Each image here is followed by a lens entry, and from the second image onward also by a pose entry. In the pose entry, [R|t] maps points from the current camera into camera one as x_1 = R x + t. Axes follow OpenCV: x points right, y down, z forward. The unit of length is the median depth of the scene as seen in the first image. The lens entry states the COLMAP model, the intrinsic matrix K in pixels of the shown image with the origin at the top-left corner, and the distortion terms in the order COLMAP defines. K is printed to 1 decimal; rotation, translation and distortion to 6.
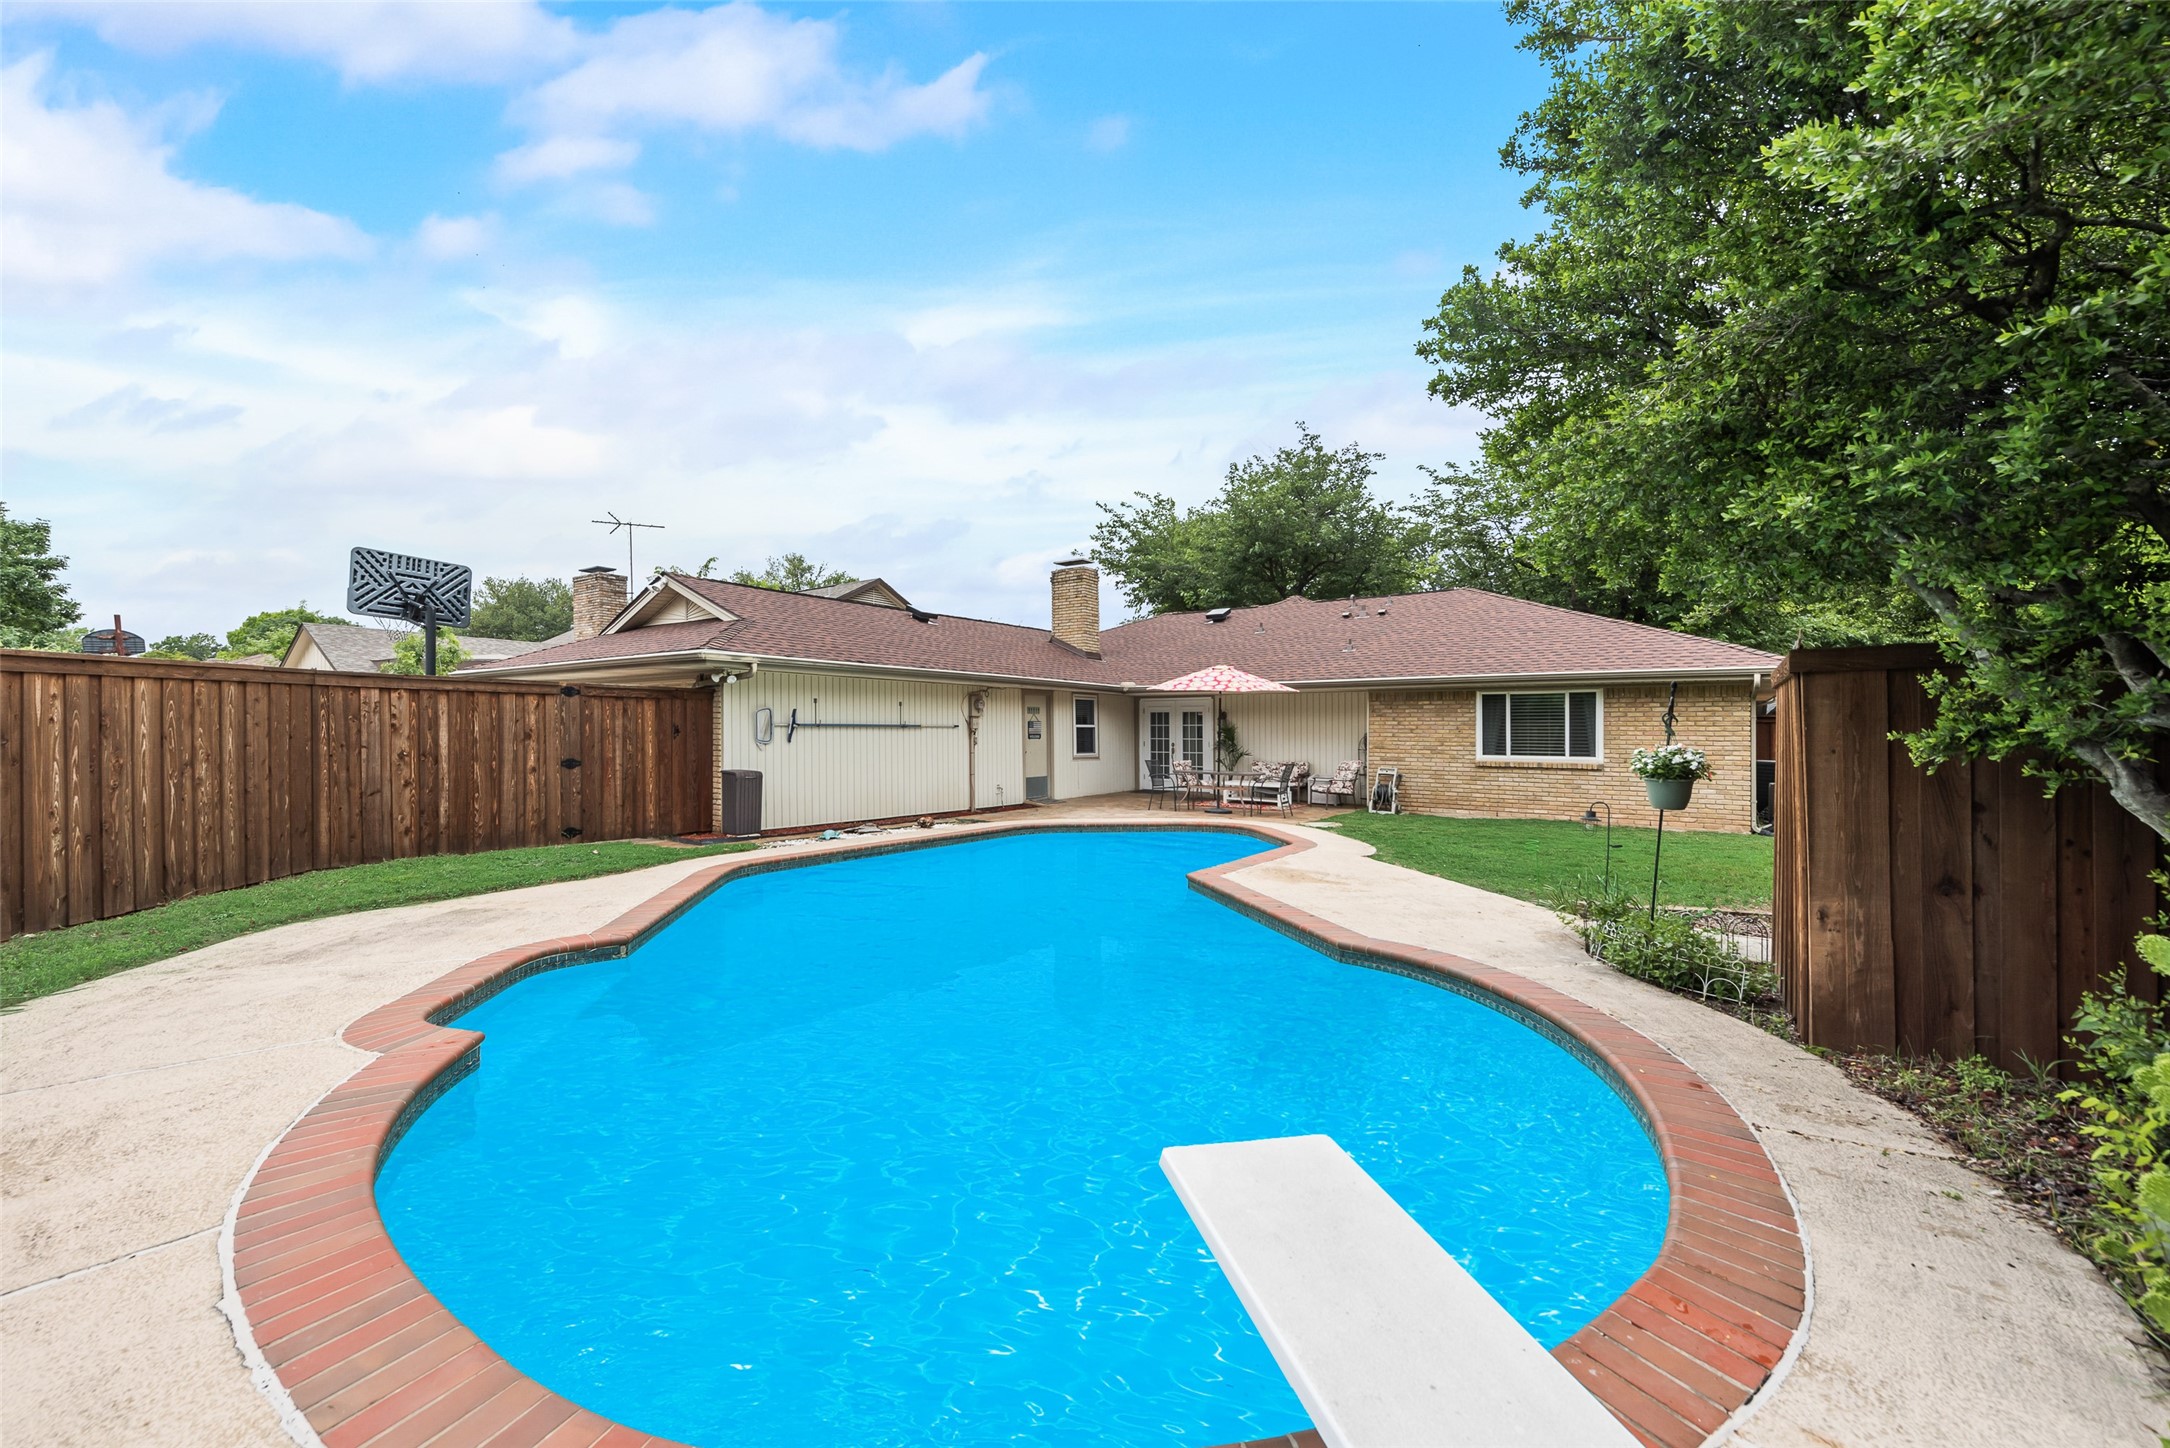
lens RADIAL K [[835.4, 0, 1093.3], [0, 835.4, 732.5], [0, 0, 1]] dist [0.000717, 0.000047]
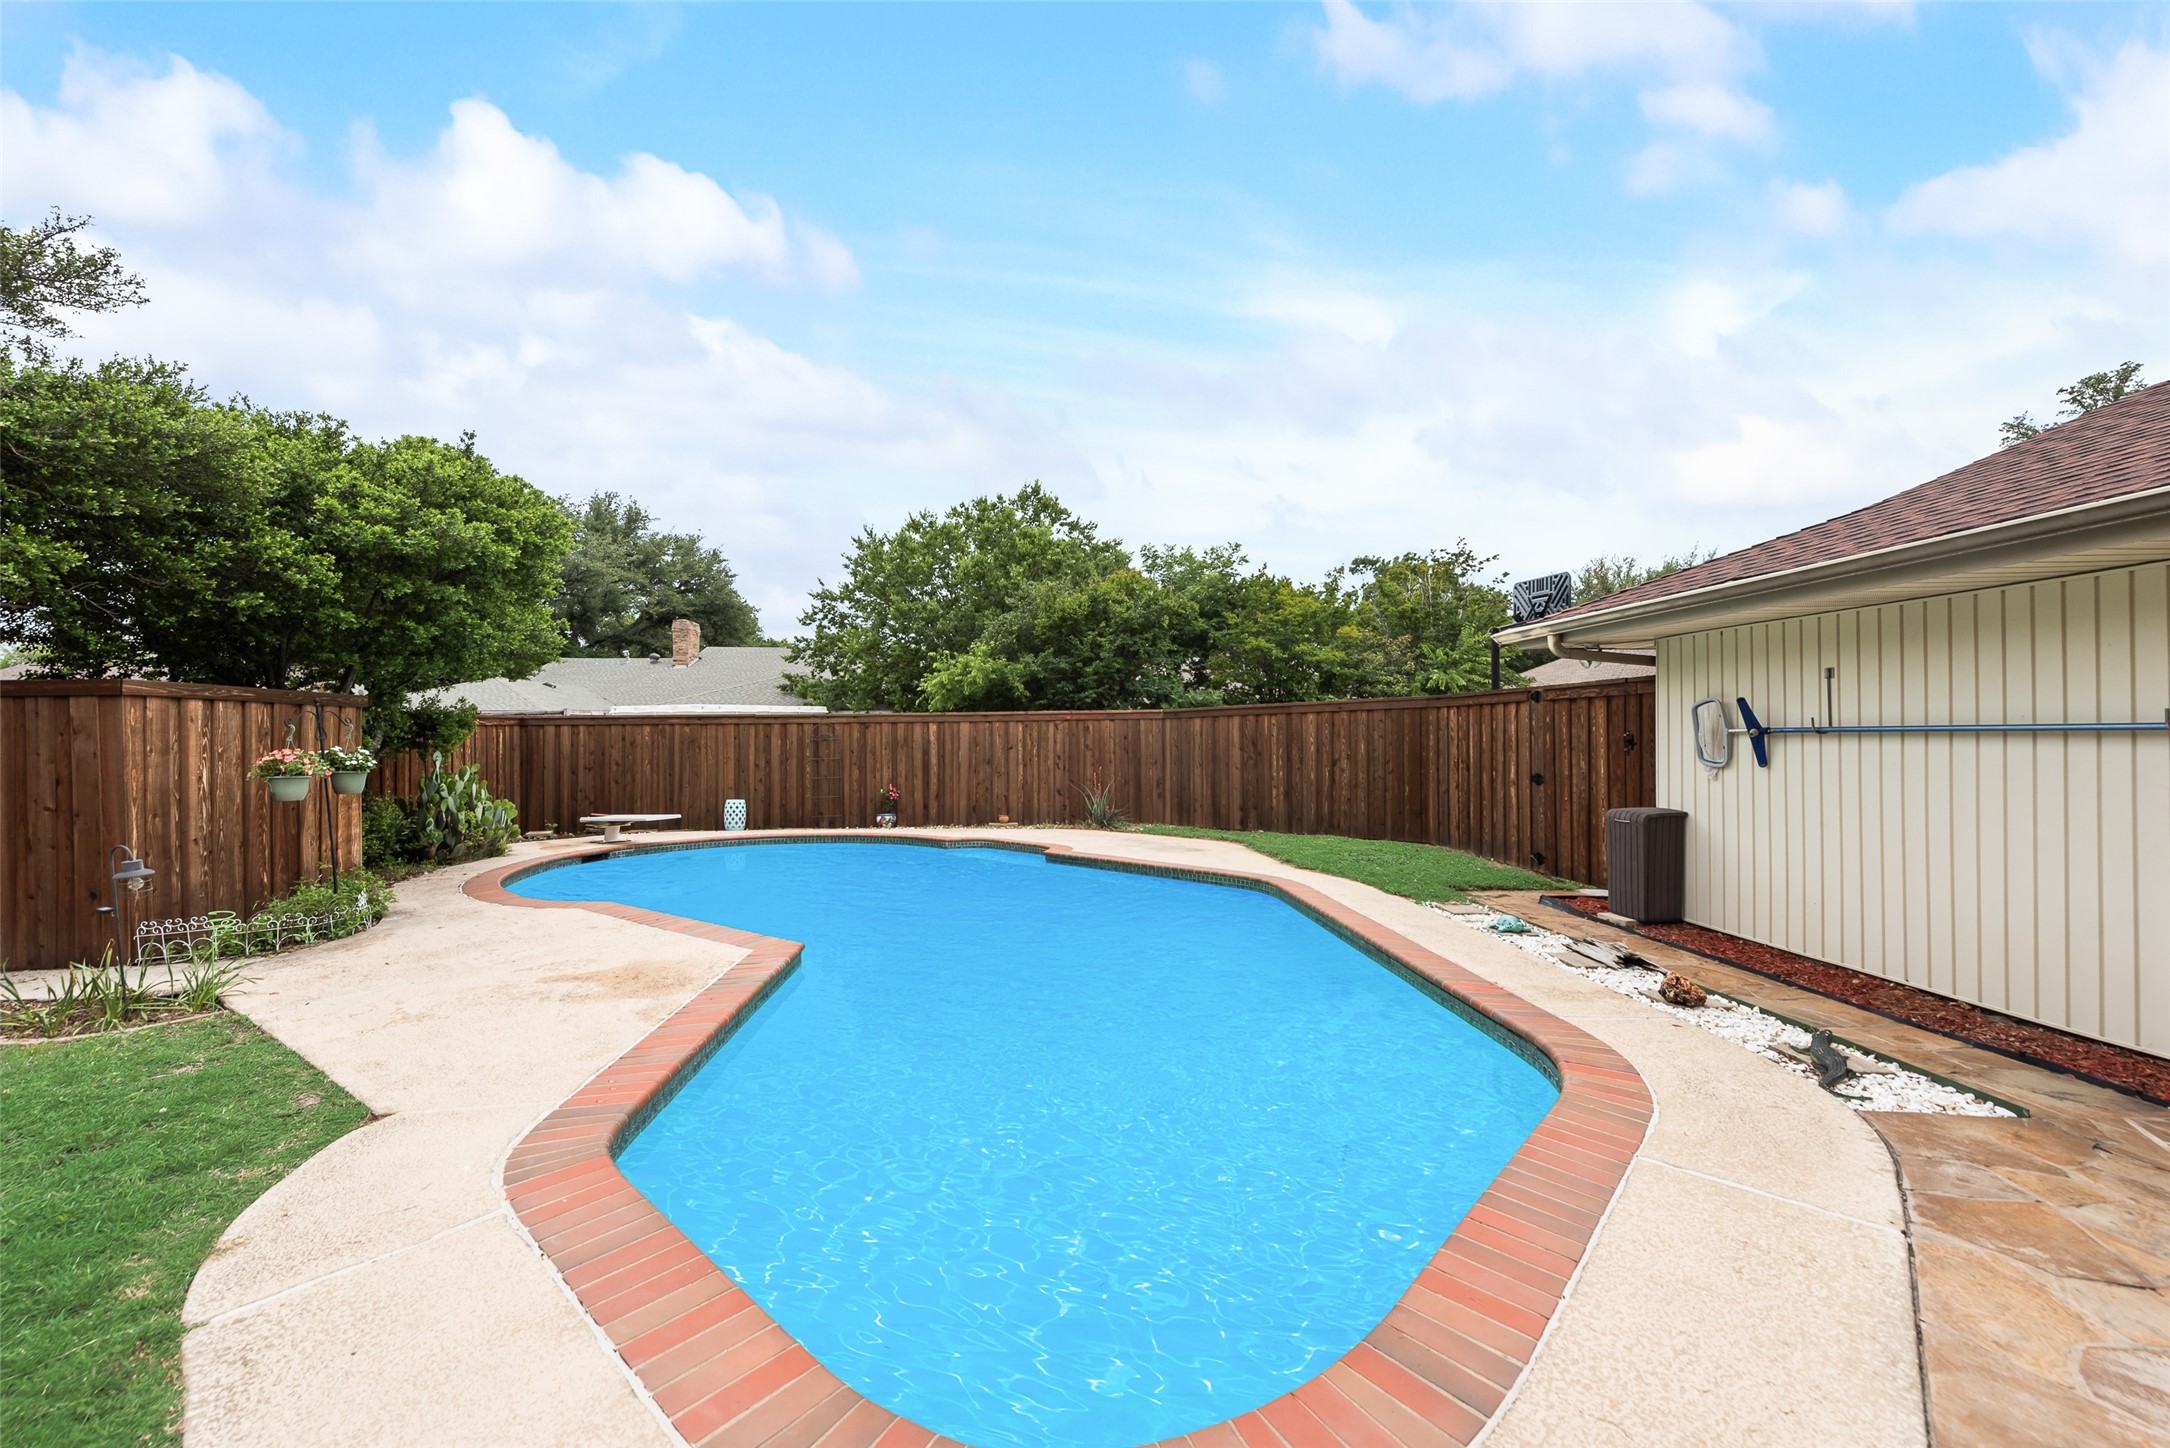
lens RADIAL K [[835.4, 0, 1093.3], [0, 835.4, 732.5], [0, 0, 1]] dist [0.000717, 0.000047]
pose [[-0.769280, -0.004017, -0.638900, 0.298453], [-0.000474, 0.999984, -0.005716, -0.006464], [0.638912, -0.004094, -0.769269, 1.421276]]
